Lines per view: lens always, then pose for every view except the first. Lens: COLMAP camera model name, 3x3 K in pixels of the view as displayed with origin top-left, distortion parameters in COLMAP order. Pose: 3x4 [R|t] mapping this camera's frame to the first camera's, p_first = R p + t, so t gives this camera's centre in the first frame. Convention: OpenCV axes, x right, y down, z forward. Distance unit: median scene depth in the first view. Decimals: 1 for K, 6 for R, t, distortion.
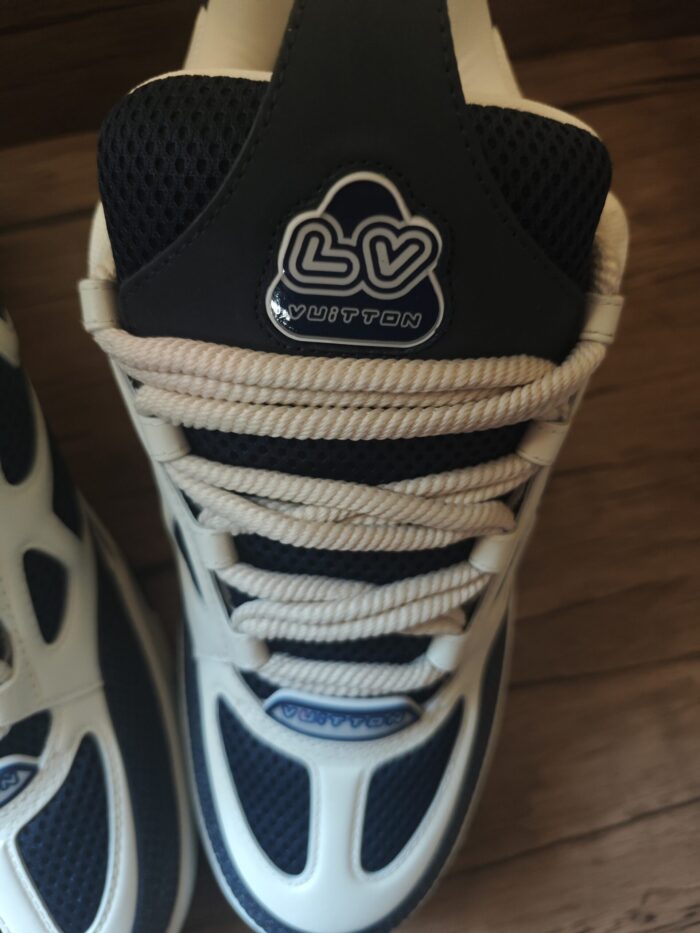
lens RADIAL K [[679.3, 0, 350.0], [0, 679.3, 466.5], [0, 0, 1]] dist [-0.034902, 0.001251]
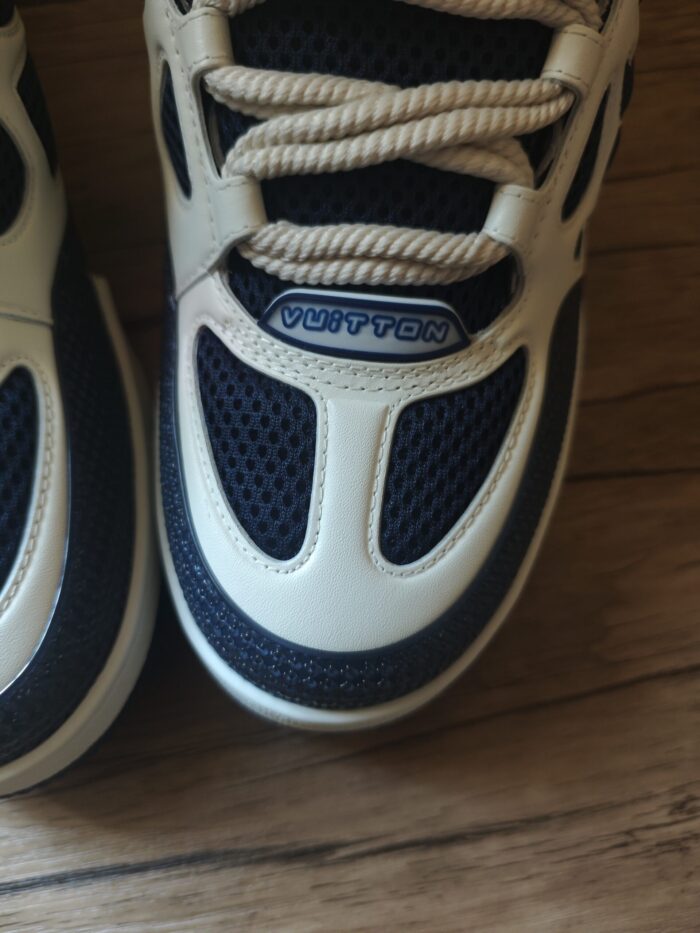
lens RADIAL K [[679.3, 0, 350.0], [0, 679.3, 466.5], [0, 0, 1]] dist [-0.034902, 0.001251]
pose [[0.998475, 0.031567, -0.045297, 0.012809], [-0.037823, 0.988755, -0.144681, 0.621216], [0.040221, 0.146173, 0.988441, 0.293616]]
